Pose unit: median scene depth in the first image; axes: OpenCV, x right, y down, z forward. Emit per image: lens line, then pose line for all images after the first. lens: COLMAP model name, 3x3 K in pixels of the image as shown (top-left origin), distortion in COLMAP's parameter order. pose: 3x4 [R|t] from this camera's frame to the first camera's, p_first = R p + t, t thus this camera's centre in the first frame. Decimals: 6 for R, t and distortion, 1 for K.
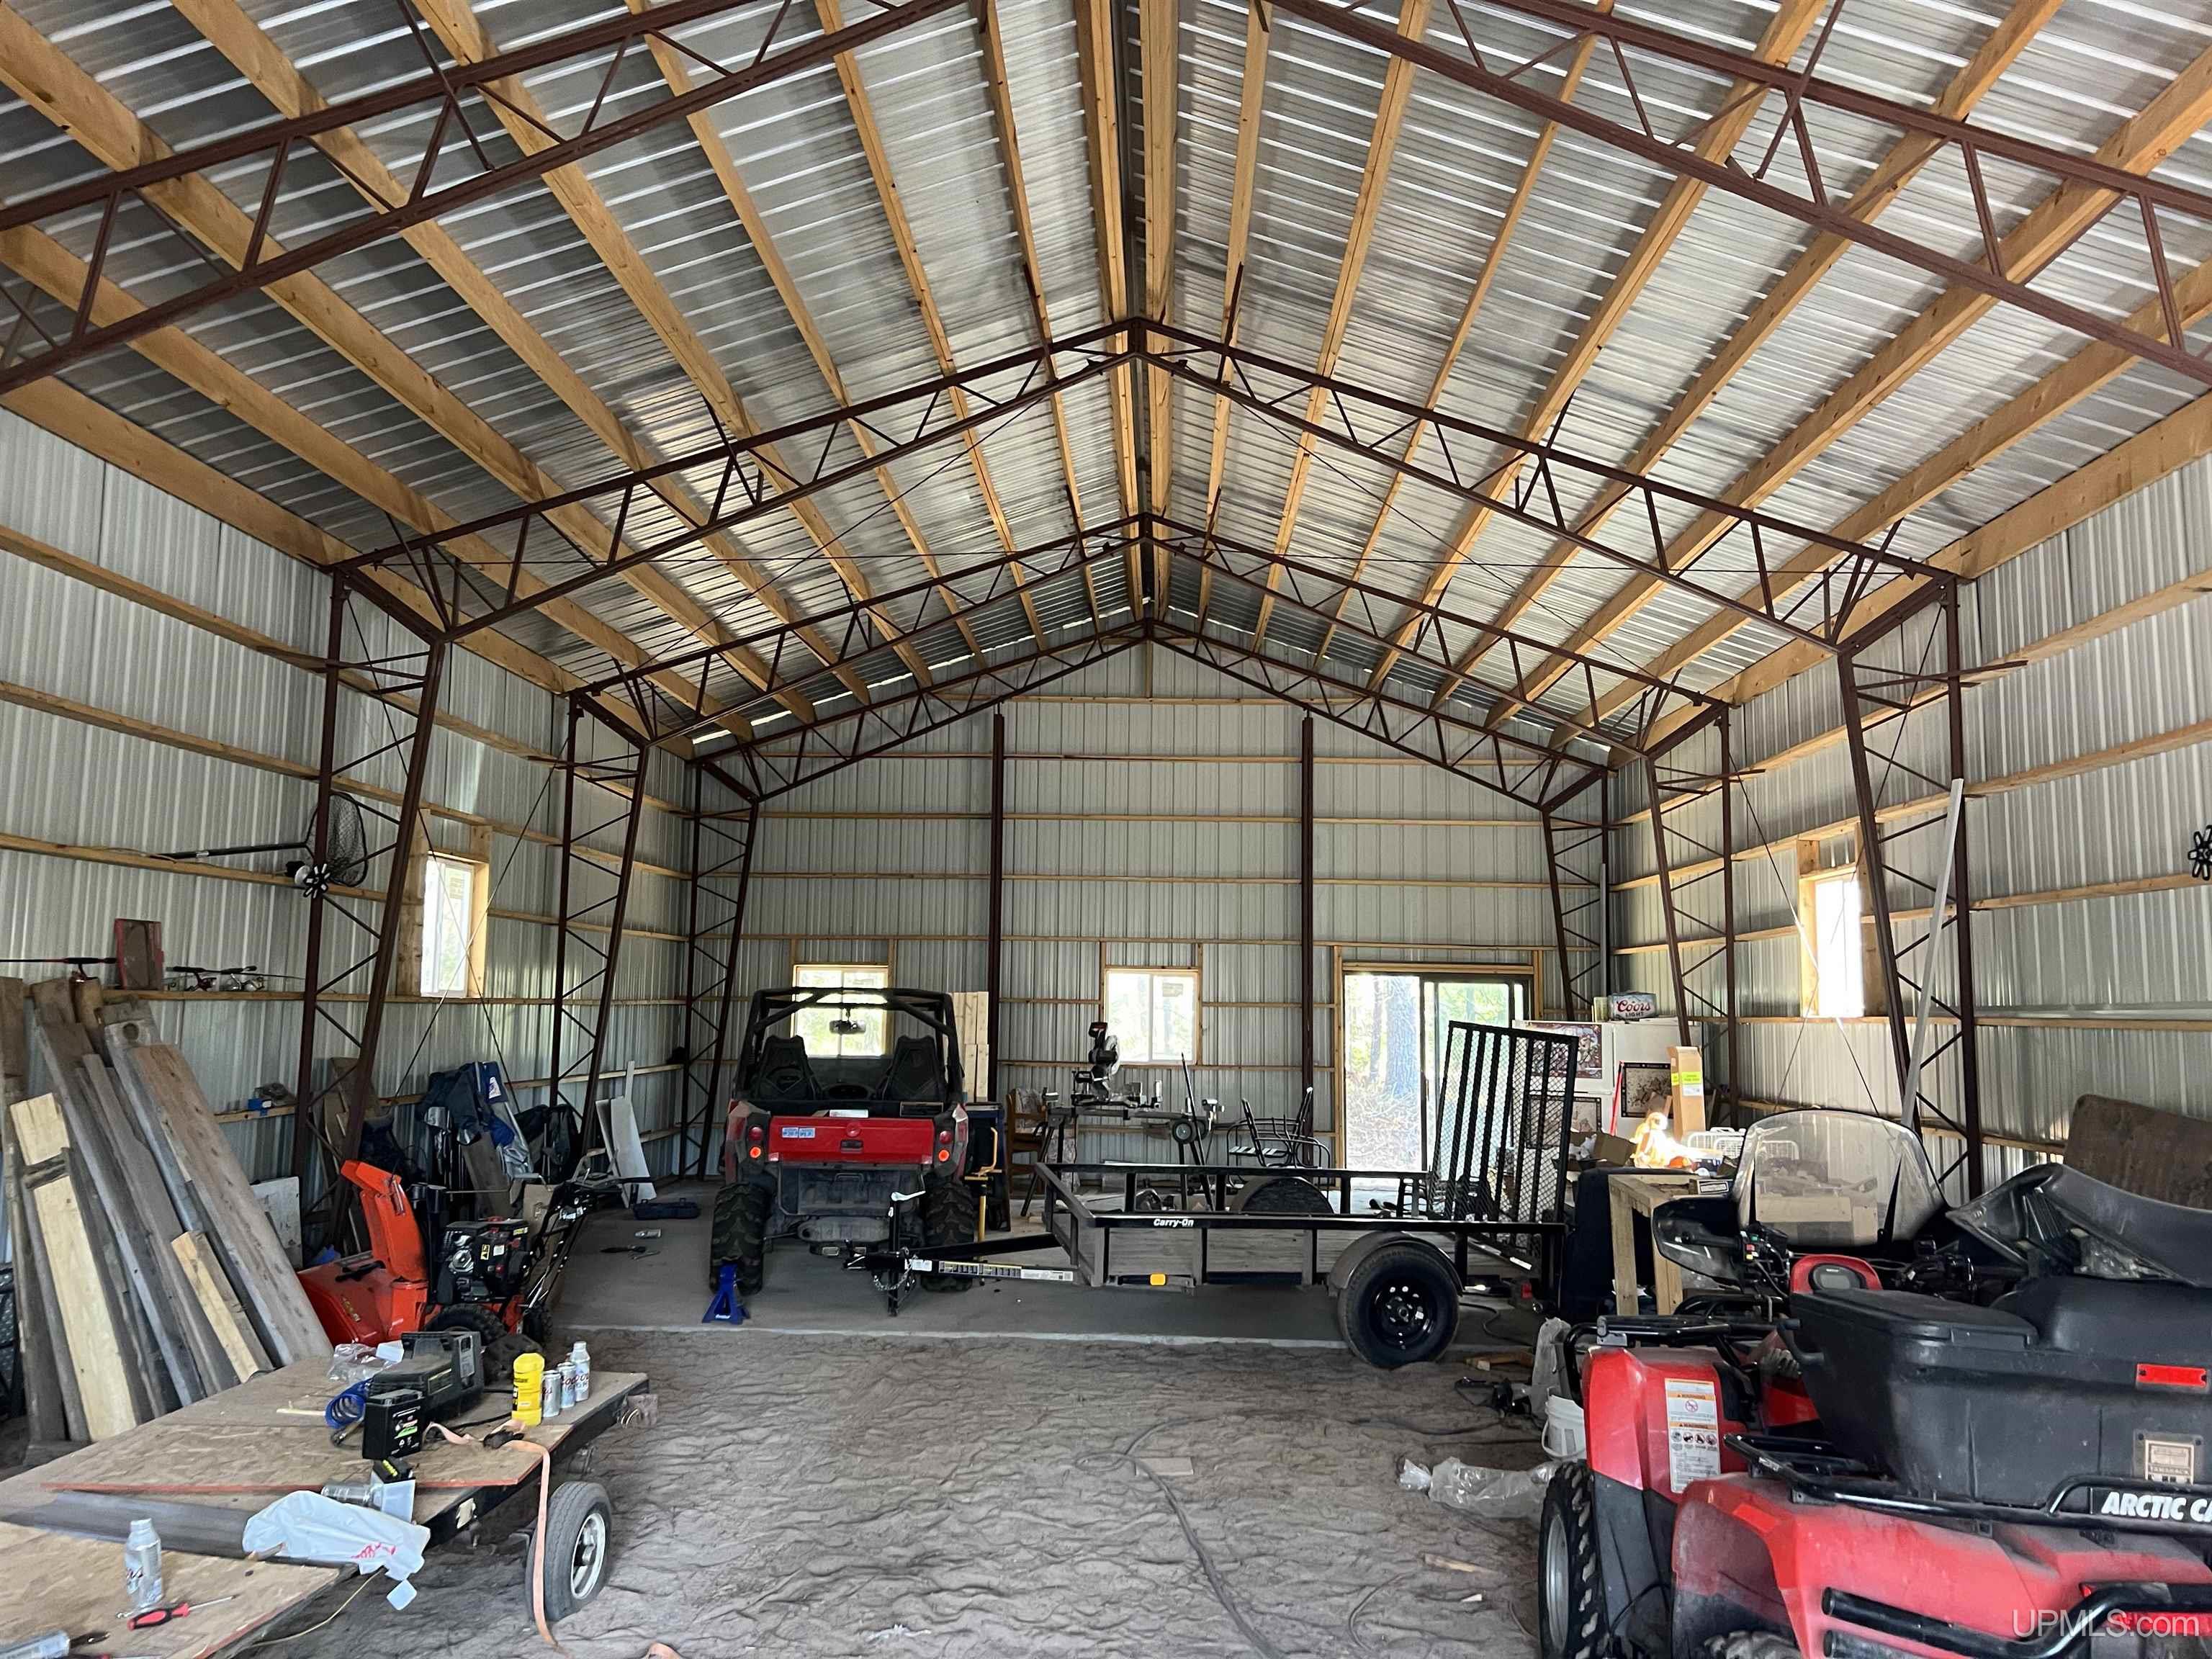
lens RADIAL K [[1670.6, 0, 1181.7], [0, 1670.6, 786.2], [0, 0, 1]] dist [0.011408, -0.001813]
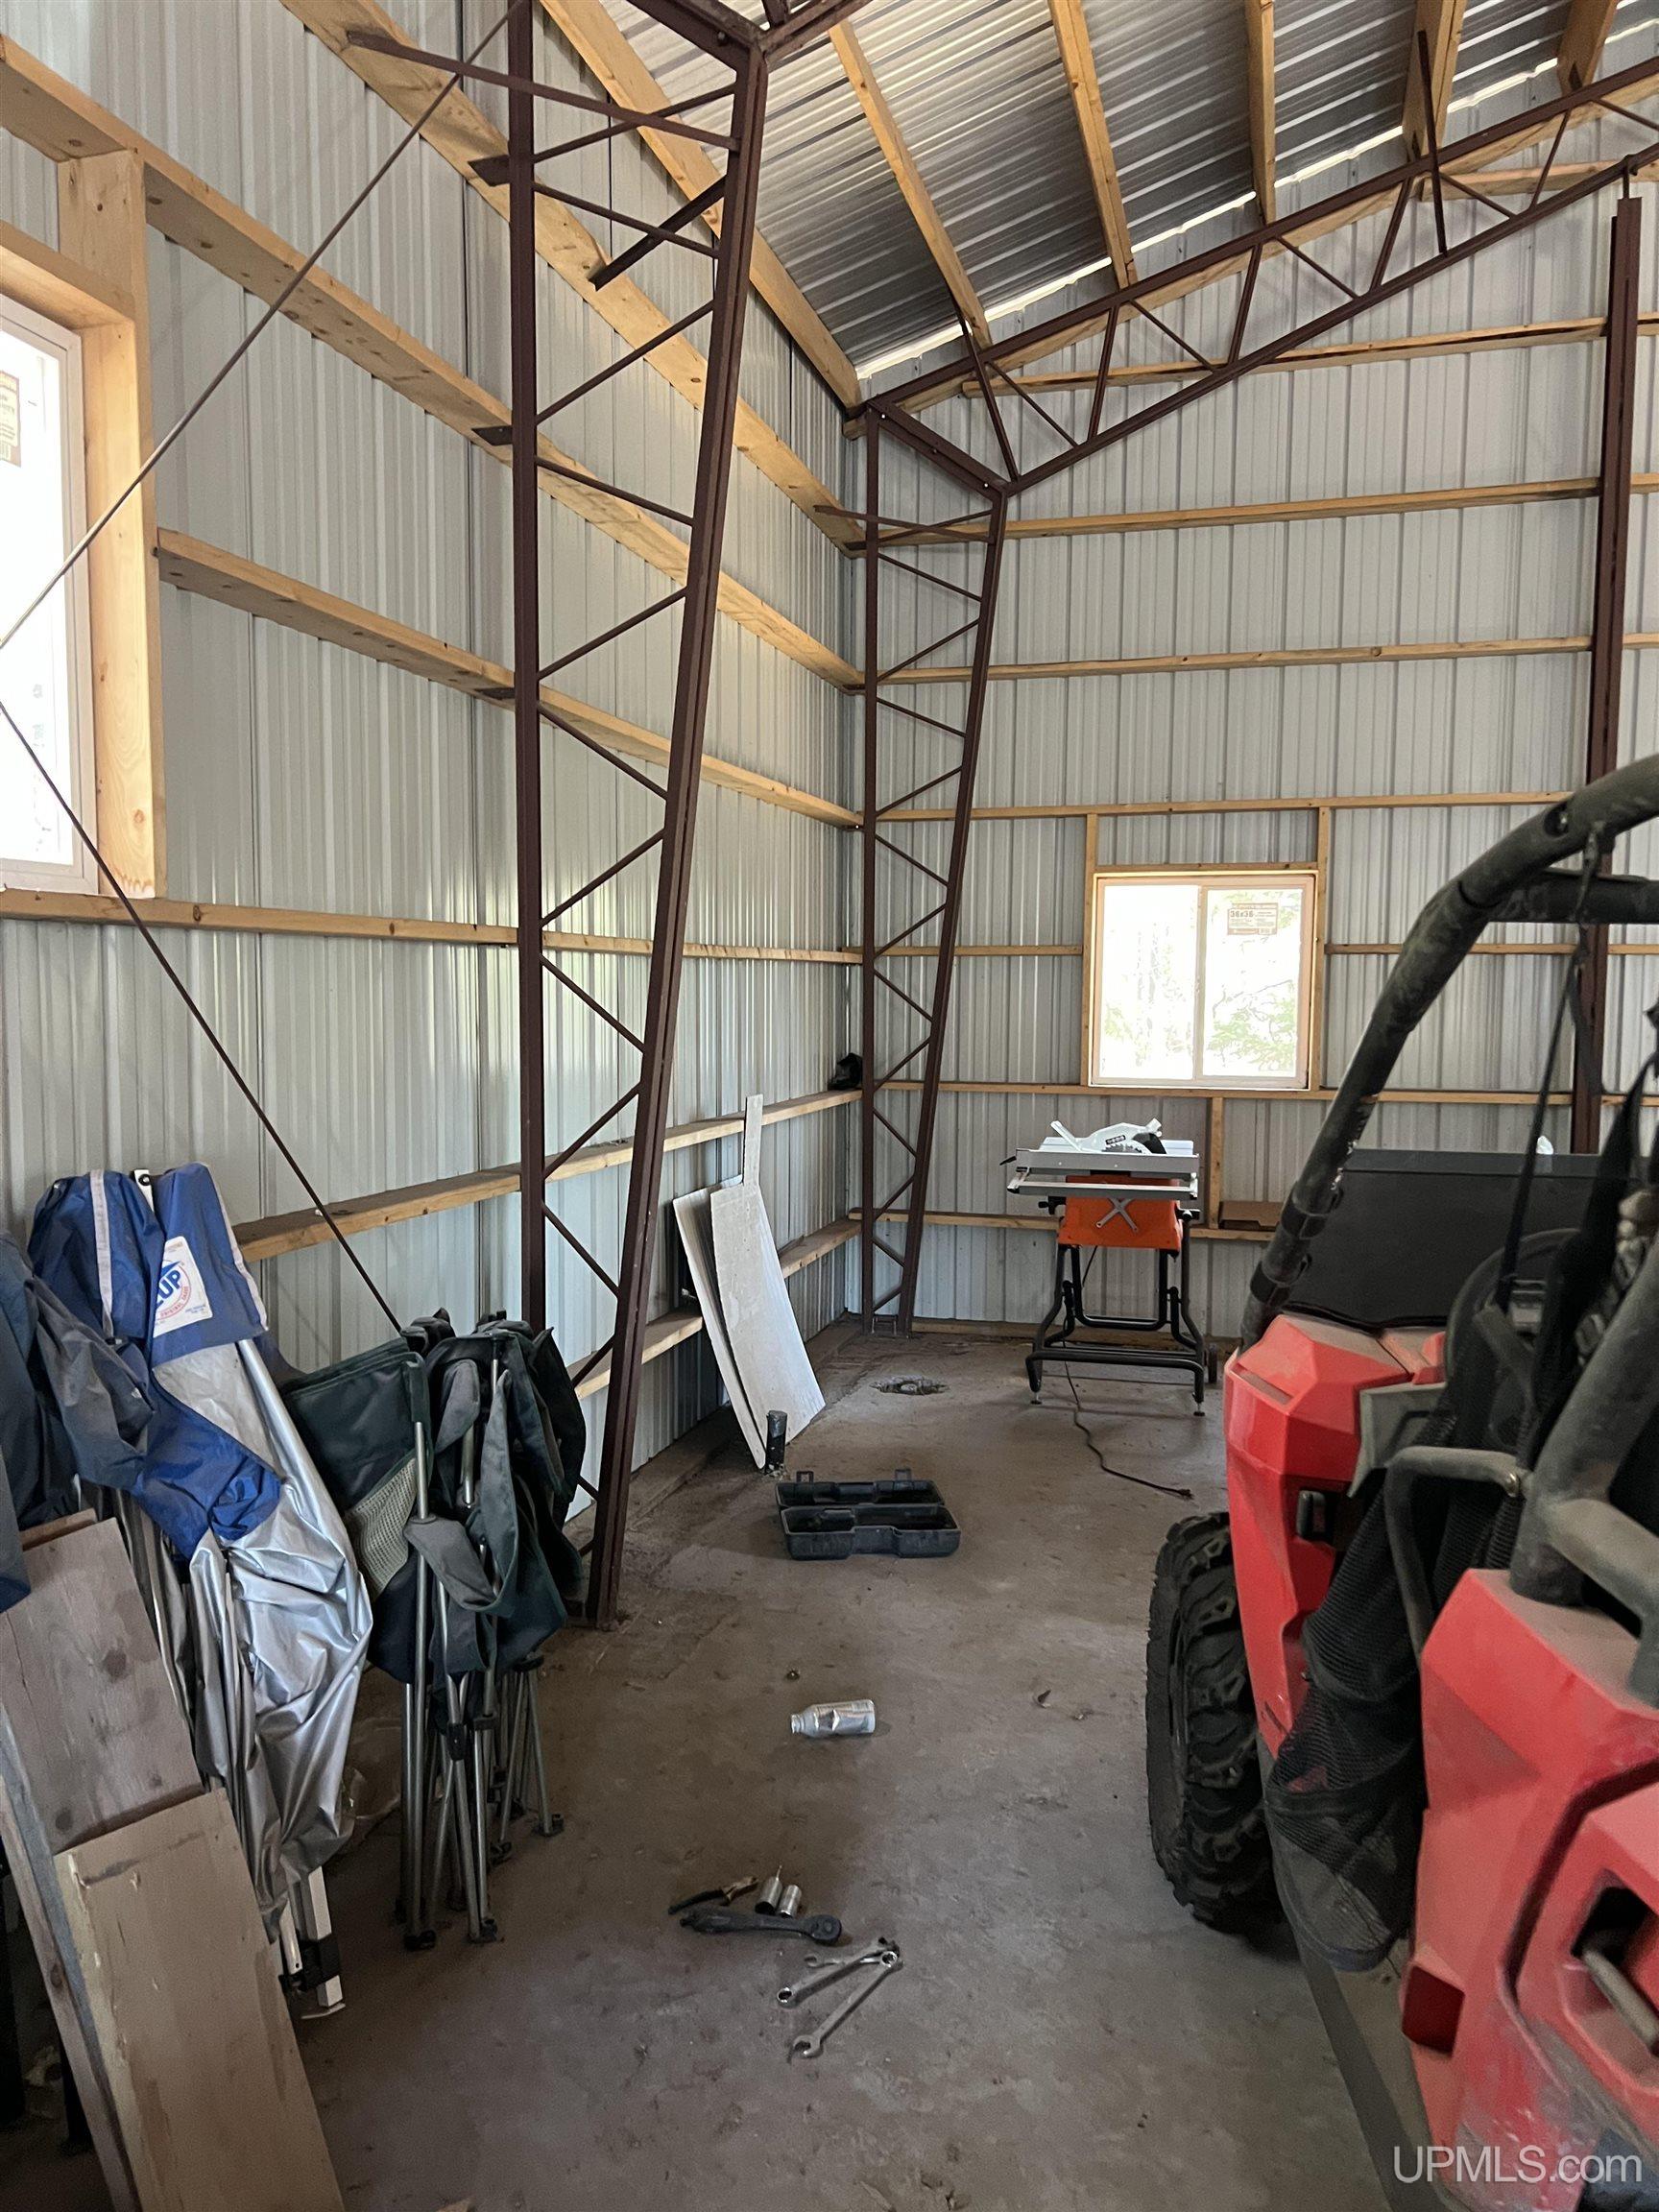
lens RADIAL K [[1670.6, 0, 828.2], [0, 1670.6, 1111.3], [0, 0, 1]] dist [0.011408, -0.001813]
pose [[0.962667, 0.018146, -0.270079, -0.177871], [0.037518, 0.979176, 0.199517, 0.077182], [0.268076, -0.202201, 0.941940, 0.547670]]
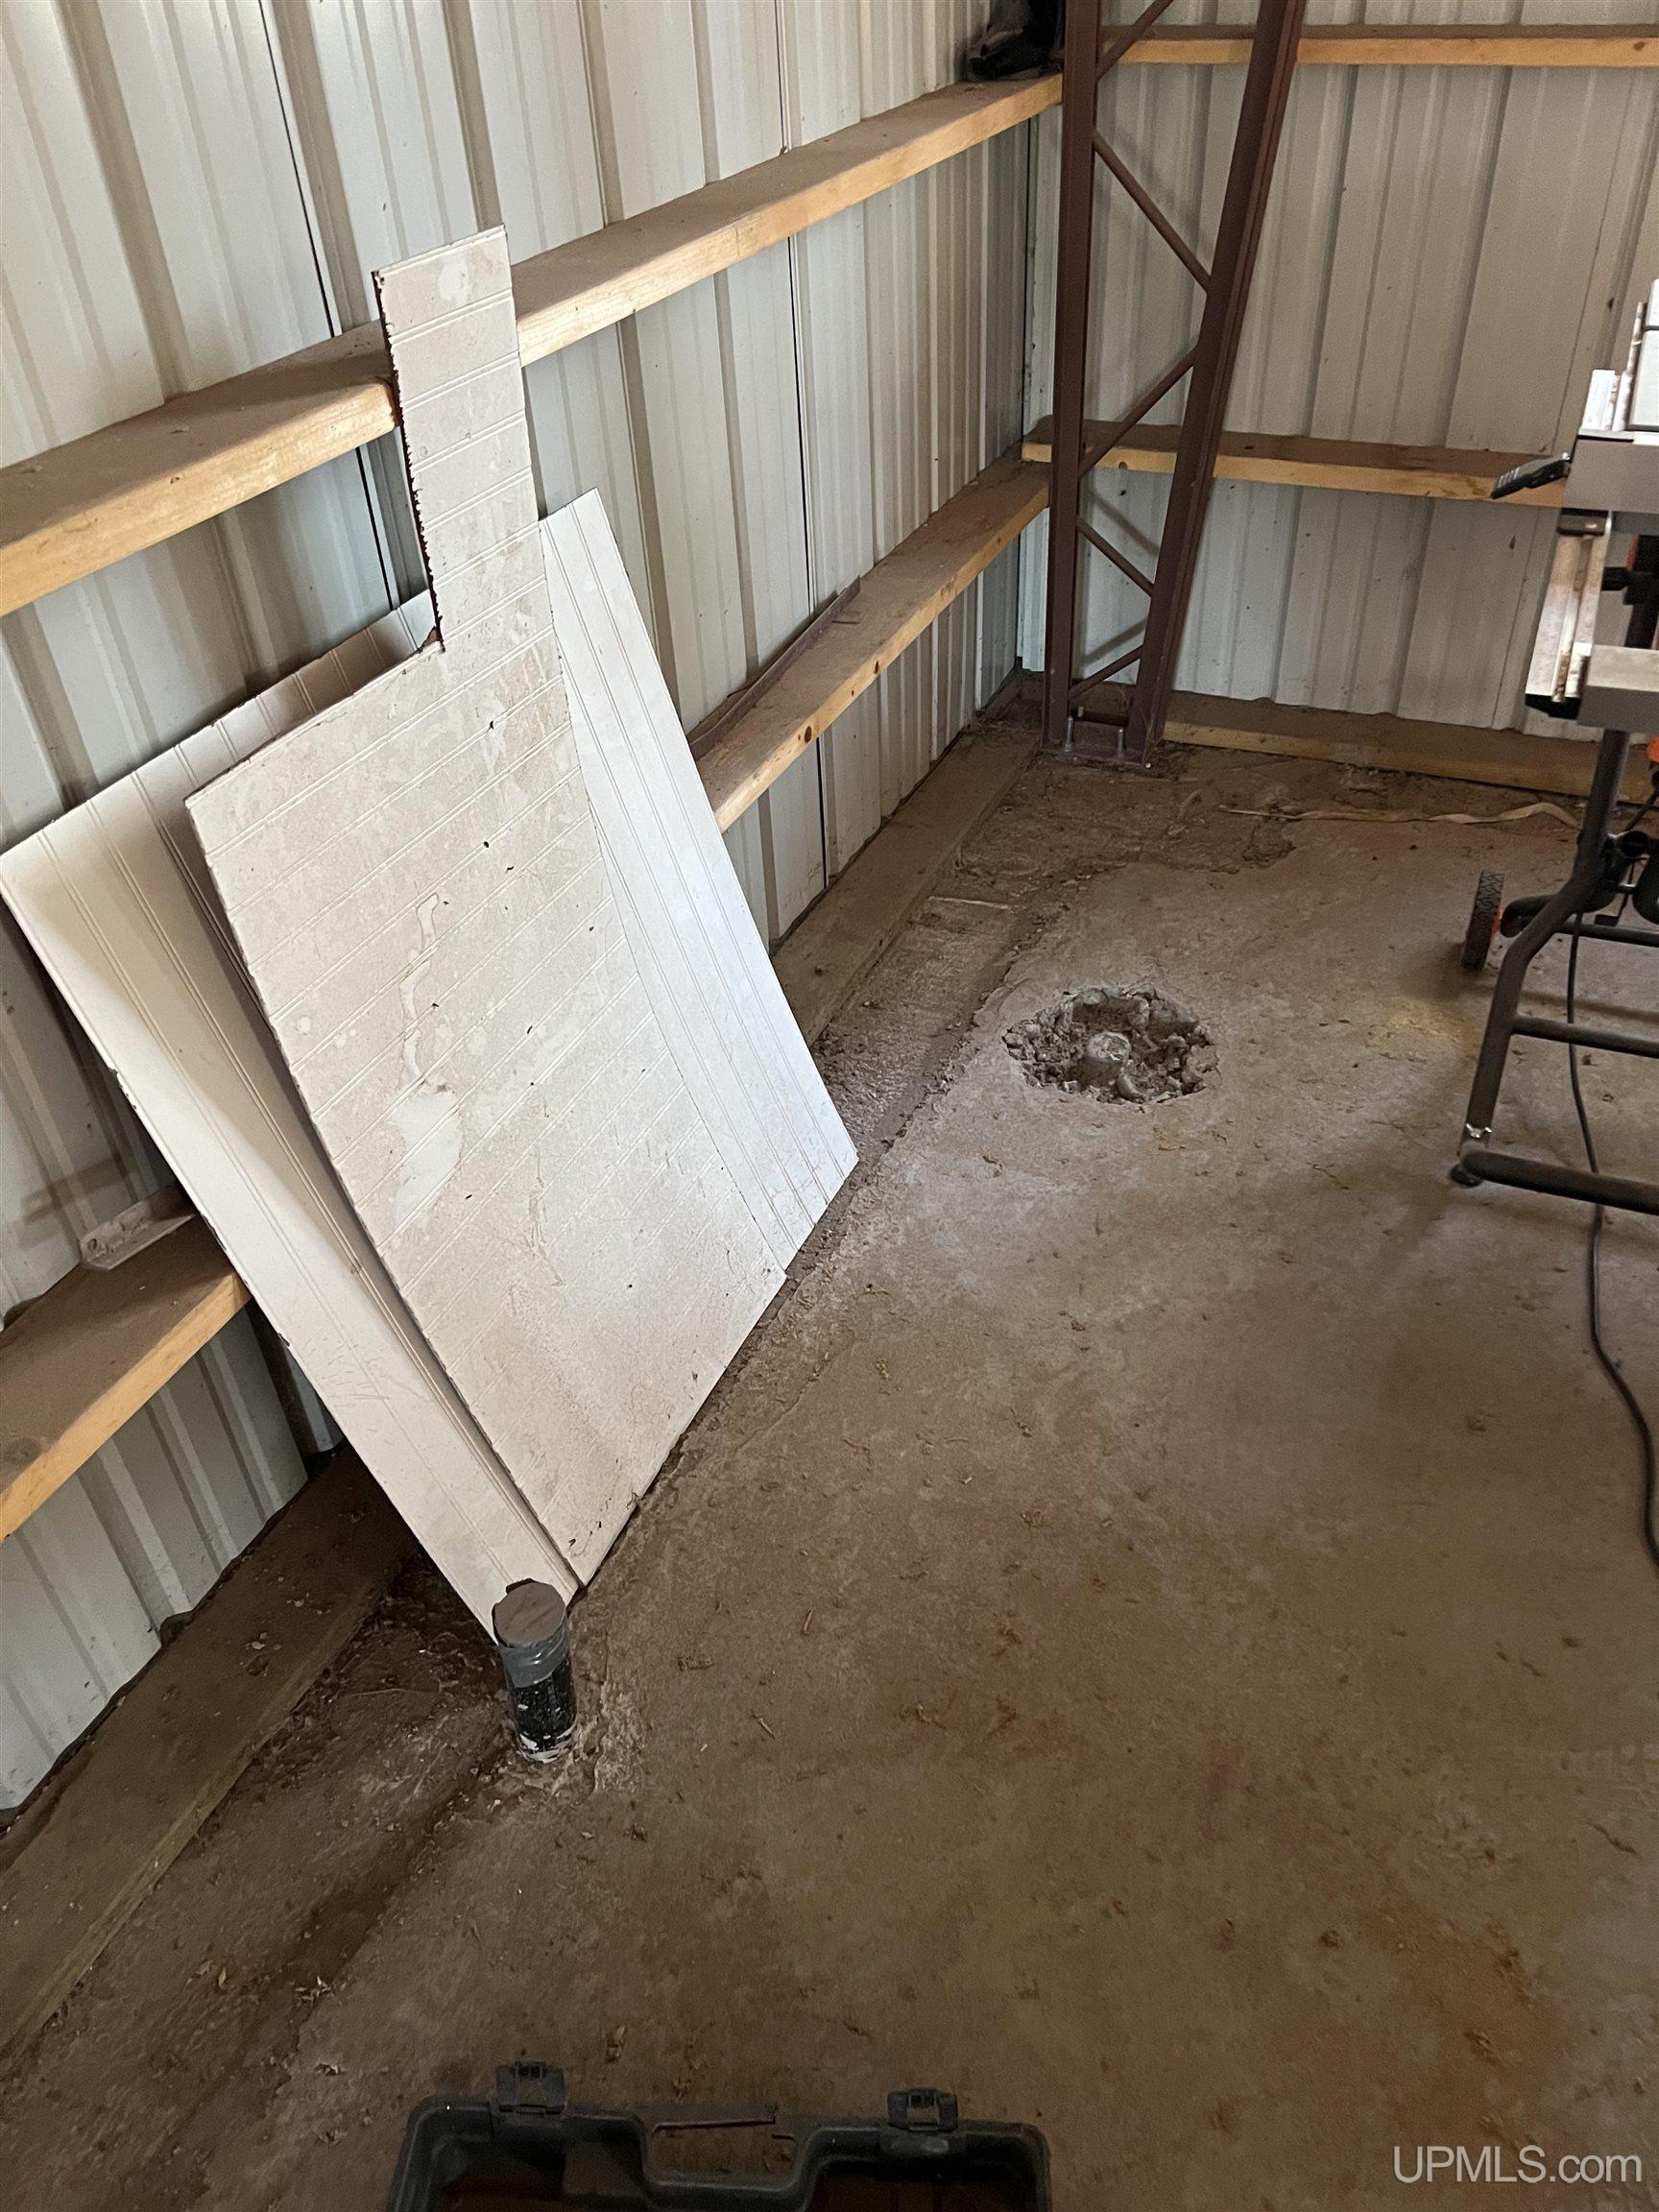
lens RADIAL K [[1670.6, 0, 835.5], [0, 1670.6, 1111.0], [0, 0, 1]] dist [0.011408, -0.001813]
pose [[0.903176, 0.228940, -0.363126, -0.233853], [0.105880, 0.700970, 0.705287, 0.118854], [0.416008, -0.675446, 0.608859, 0.816702]]
